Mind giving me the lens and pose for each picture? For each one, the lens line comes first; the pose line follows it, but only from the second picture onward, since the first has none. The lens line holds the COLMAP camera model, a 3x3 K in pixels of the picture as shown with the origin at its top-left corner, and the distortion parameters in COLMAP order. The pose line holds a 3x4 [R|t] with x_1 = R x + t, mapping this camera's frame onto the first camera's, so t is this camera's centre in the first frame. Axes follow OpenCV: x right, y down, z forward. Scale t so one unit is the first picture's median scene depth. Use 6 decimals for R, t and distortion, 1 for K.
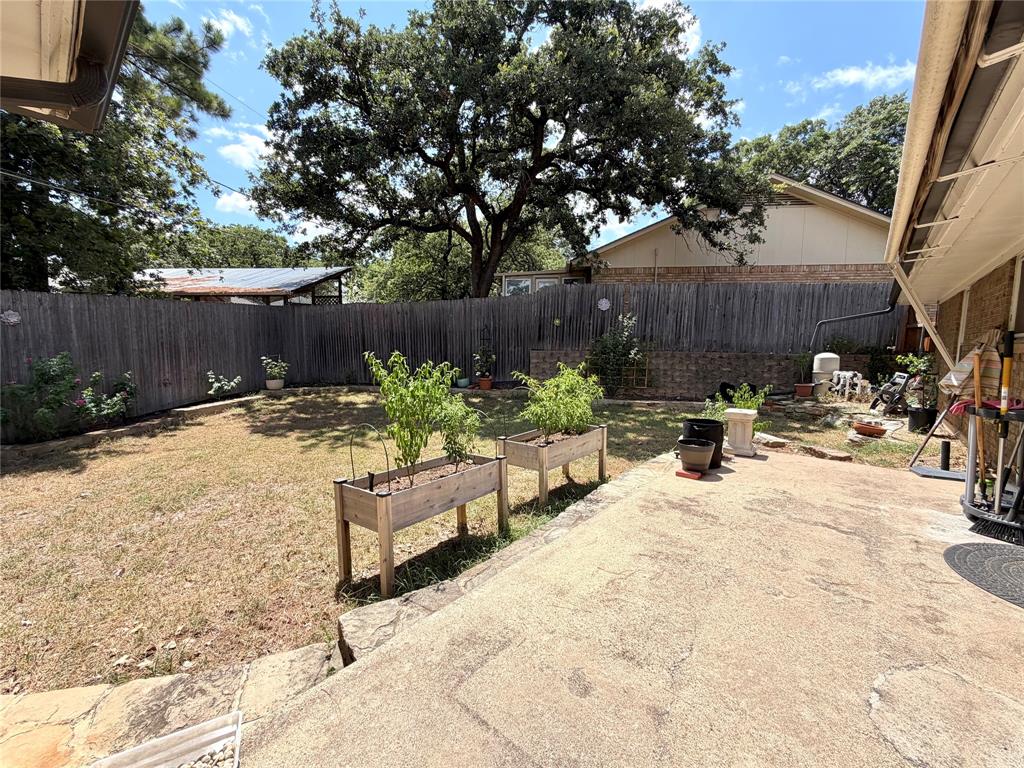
lens RADIAL K [[409.6, 0, 510.6], [0, 409.6, 383.1], [0, 0, 1]] dist [0.000597, -0.000168]
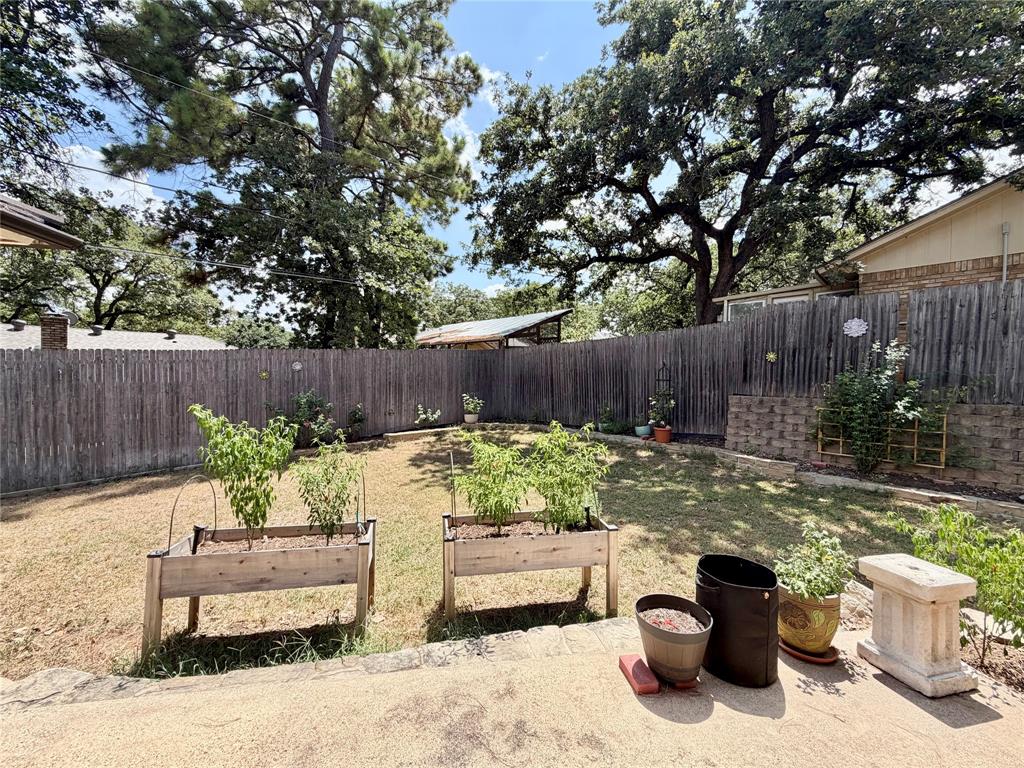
lens RADIAL K [[409.6, 0, 512.5], [0, 409.6, 381.9], [0, 0, 1]] dist [0.000597, -0.000168]
pose [[0.773876, 0.010264, -0.633254, 0.224757], [-0.066633, 0.995639, -0.065292, -0.029943], [0.629822, 0.092723, 0.771185, 0.177642]]
